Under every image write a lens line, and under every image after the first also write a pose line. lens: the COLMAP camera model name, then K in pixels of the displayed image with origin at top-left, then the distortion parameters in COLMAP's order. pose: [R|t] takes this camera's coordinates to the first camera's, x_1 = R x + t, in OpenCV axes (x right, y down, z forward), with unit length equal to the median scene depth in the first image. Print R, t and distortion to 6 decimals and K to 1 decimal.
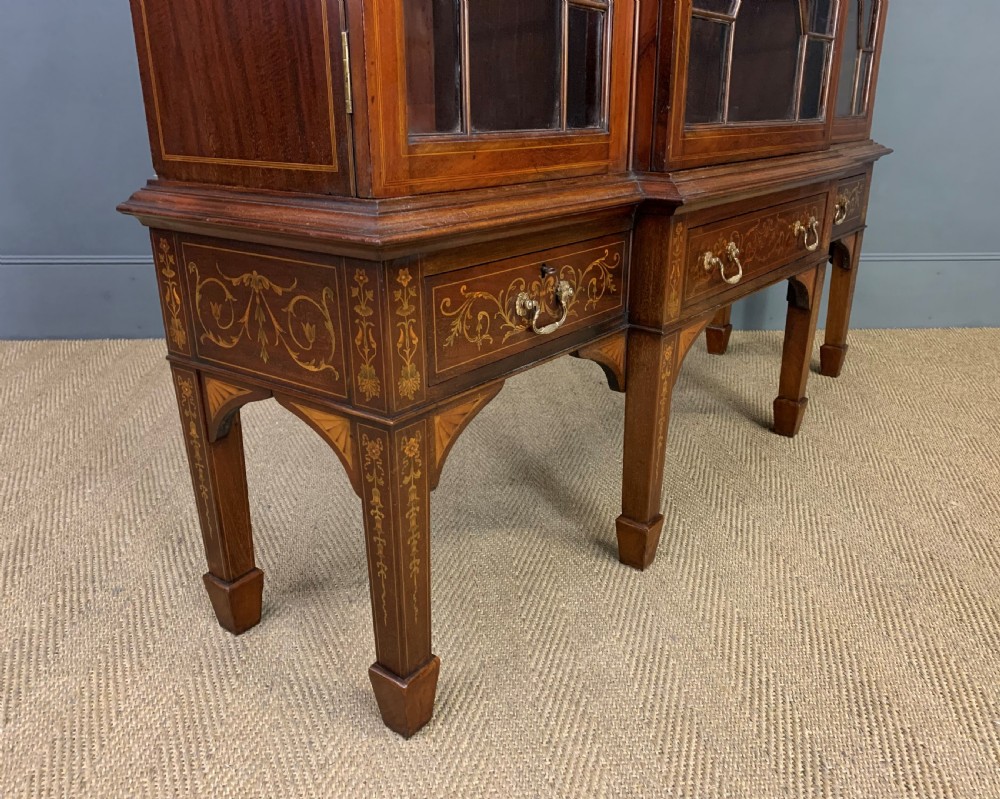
lens RADIAL K [[815.8, 0, 526.1], [0, 815.8, 391.2], [0, 0, 1]] dist [0.053766, -0.042760]
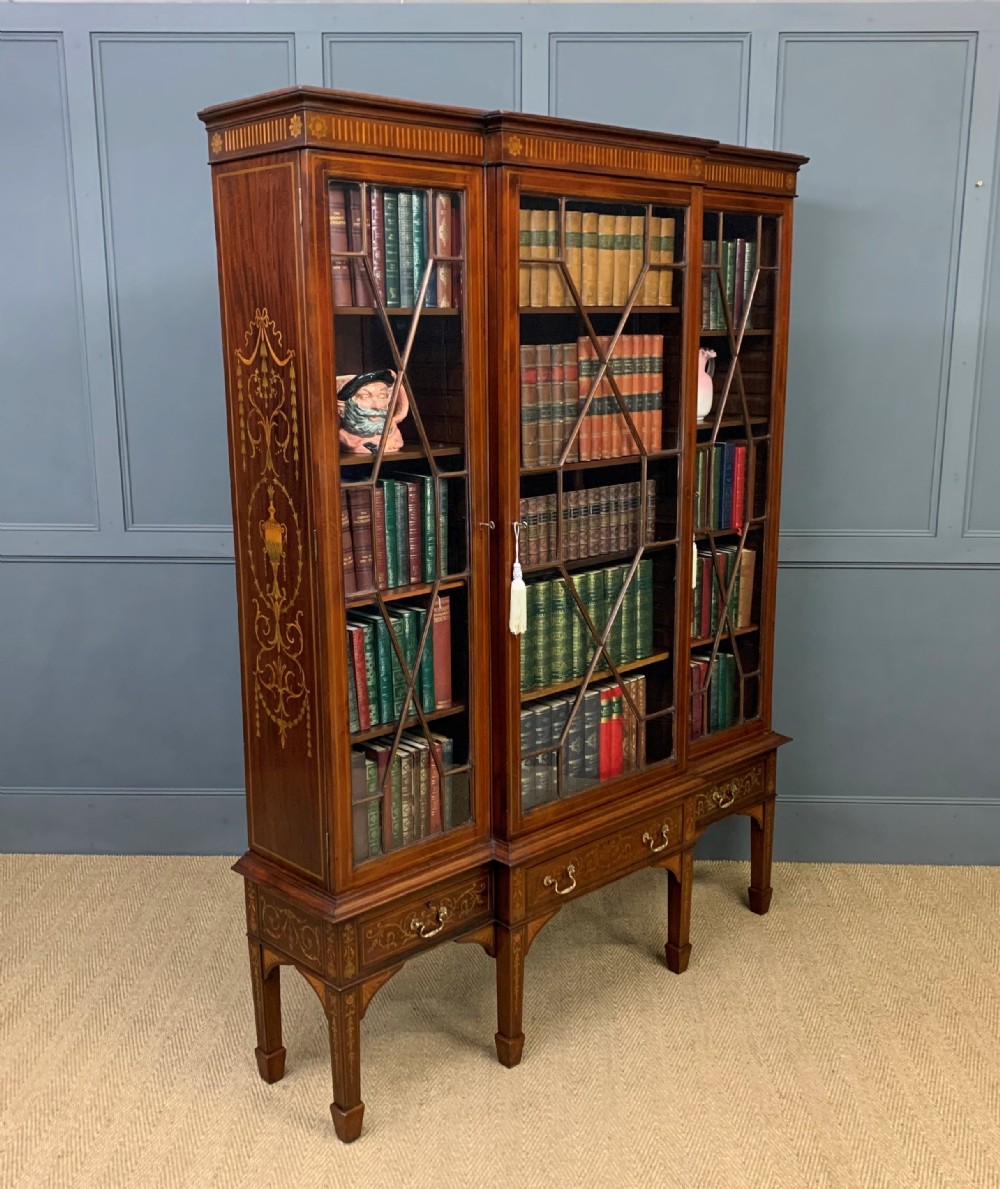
lens RADIAL K [[1285.8, 0, 501.5], [0, 1285.8, 600.5], [0, 0, 1]] dist [0.060359, 0.000000]
pose [[0.982511, 0.025596, -0.184439, 0.774928], [-0.046678, 0.992737, -0.110883, -0.558036], [0.180261, 0.117553, 0.976569, -2.175896]]
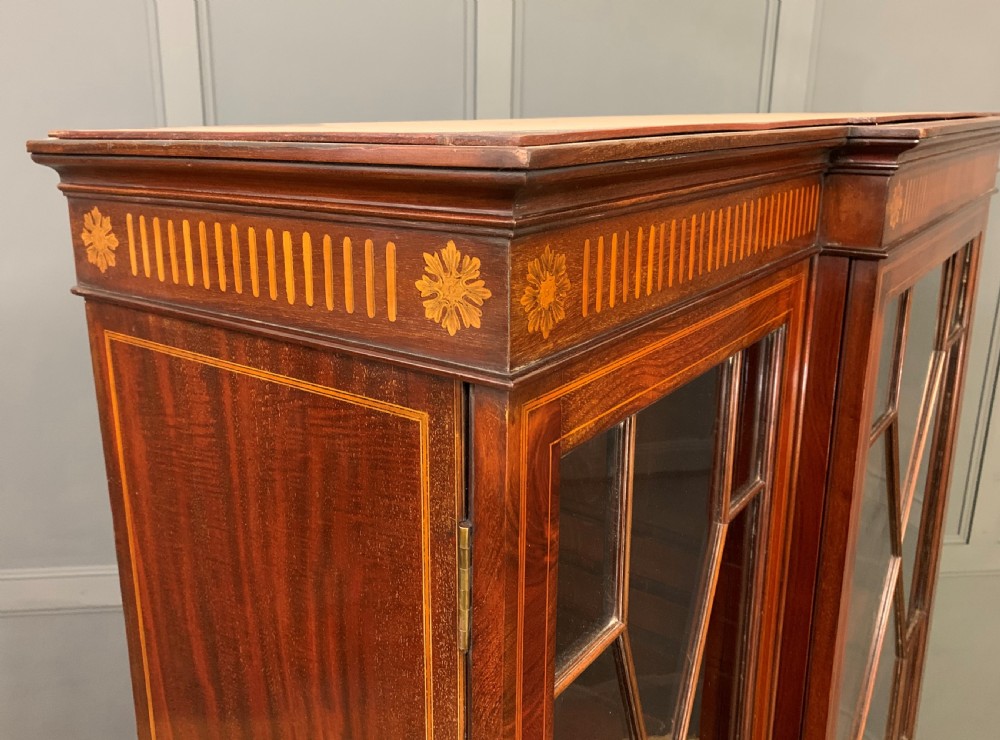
lens RADIAL K [[864.0, 0, 464.3], [0, 864.0, 339.8], [0, 0, 1]] dist [0.046289, -0.048827]
pose [[0.999721, -0.004053, -0.023263, -0.151415], [0.002399, 0.997496, -0.070689, -1.760960], [0.023492, 0.070613, 0.997227, -0.153871]]
